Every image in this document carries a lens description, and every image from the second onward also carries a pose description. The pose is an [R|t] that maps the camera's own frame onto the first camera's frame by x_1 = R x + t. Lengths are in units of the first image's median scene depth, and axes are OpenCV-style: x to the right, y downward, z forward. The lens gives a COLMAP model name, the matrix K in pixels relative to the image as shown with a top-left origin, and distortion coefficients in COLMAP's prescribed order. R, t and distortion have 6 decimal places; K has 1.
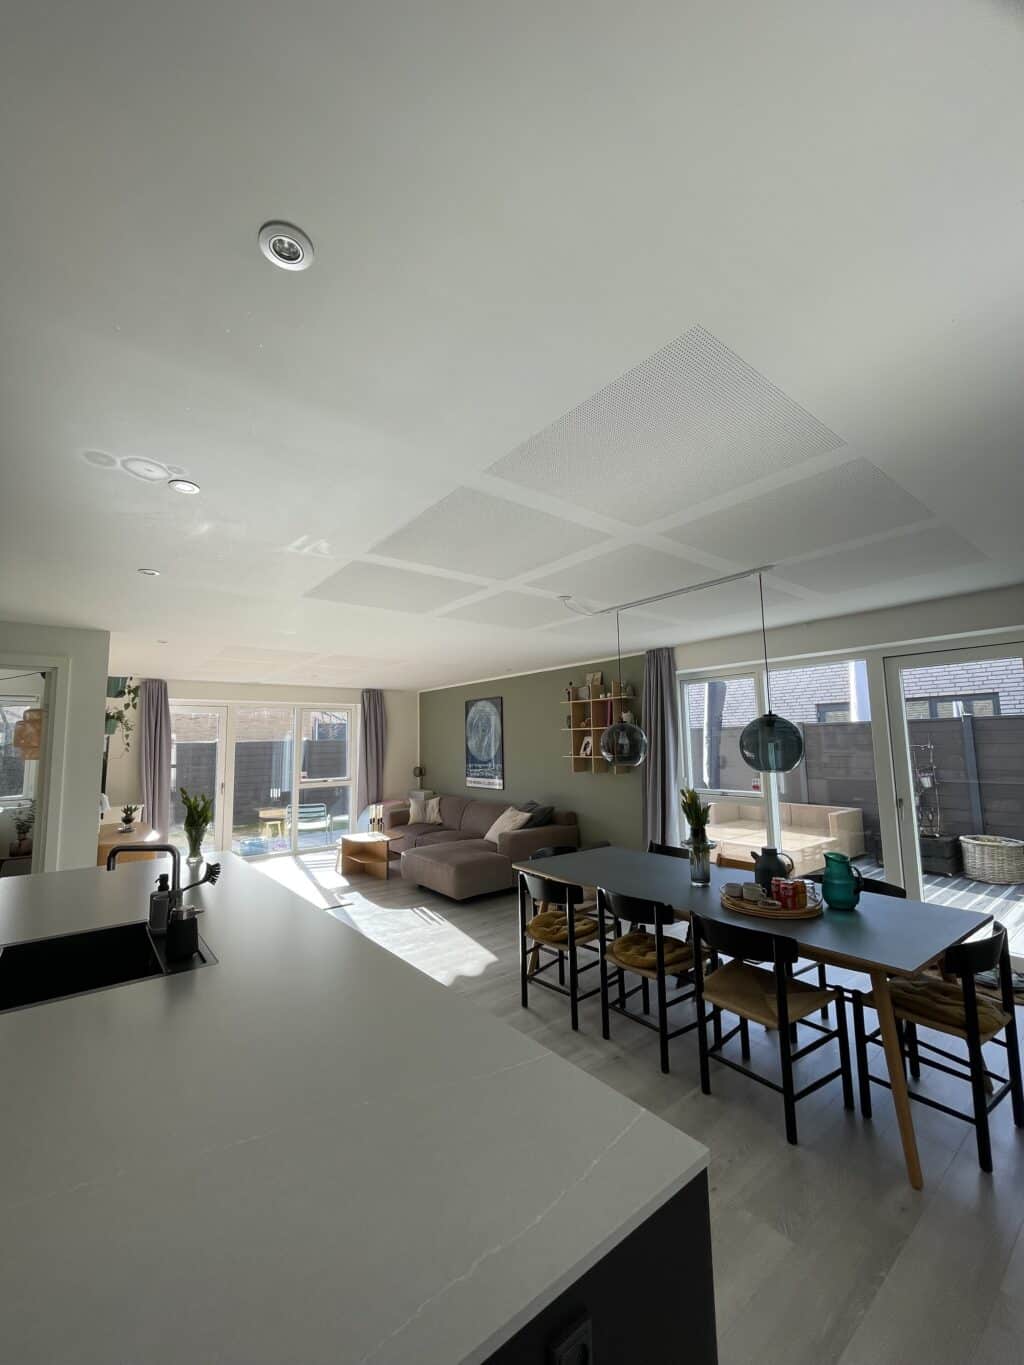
lens RADIAL K [[547.9, 0, 512.0], [0, 547.9, 682.5], [0, 0, 1]] dist [-0.003954, -0.000200]
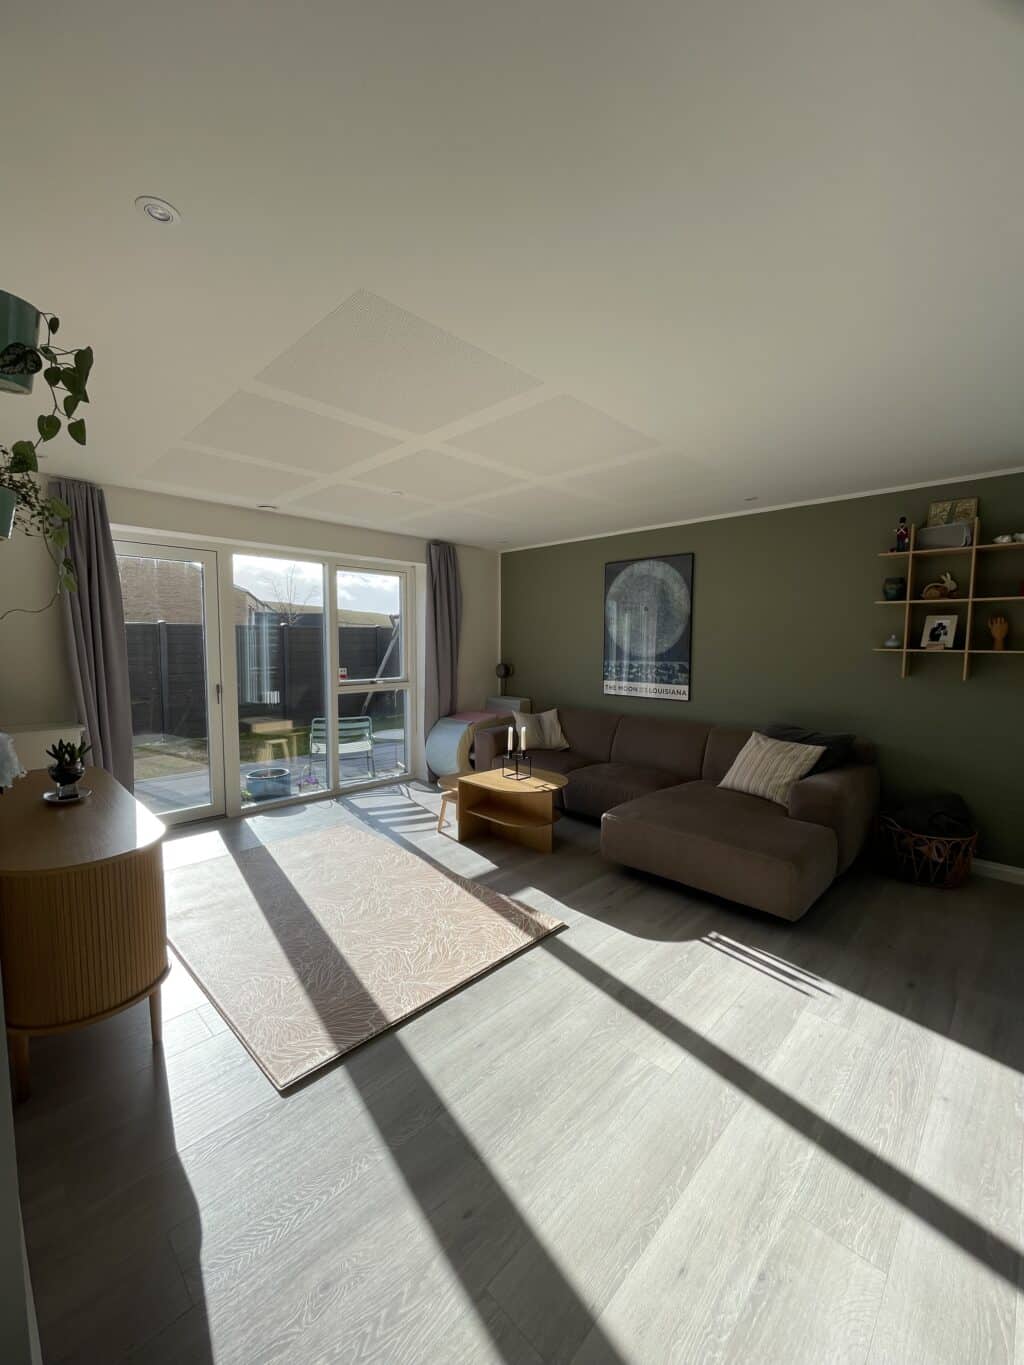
lens RADIAL K [[547.9, 0, 512.0], [0, 547.9, 682.5], [0, 0, 1]] dist [-0.003954, -0.000200]
pose [[0.991814, 0.013351, 0.126995, -0.319179], [-0.036396, 0.982824, 0.180923, 0.069953], [-0.122398, -0.184064, 0.975264, 0.429035]]
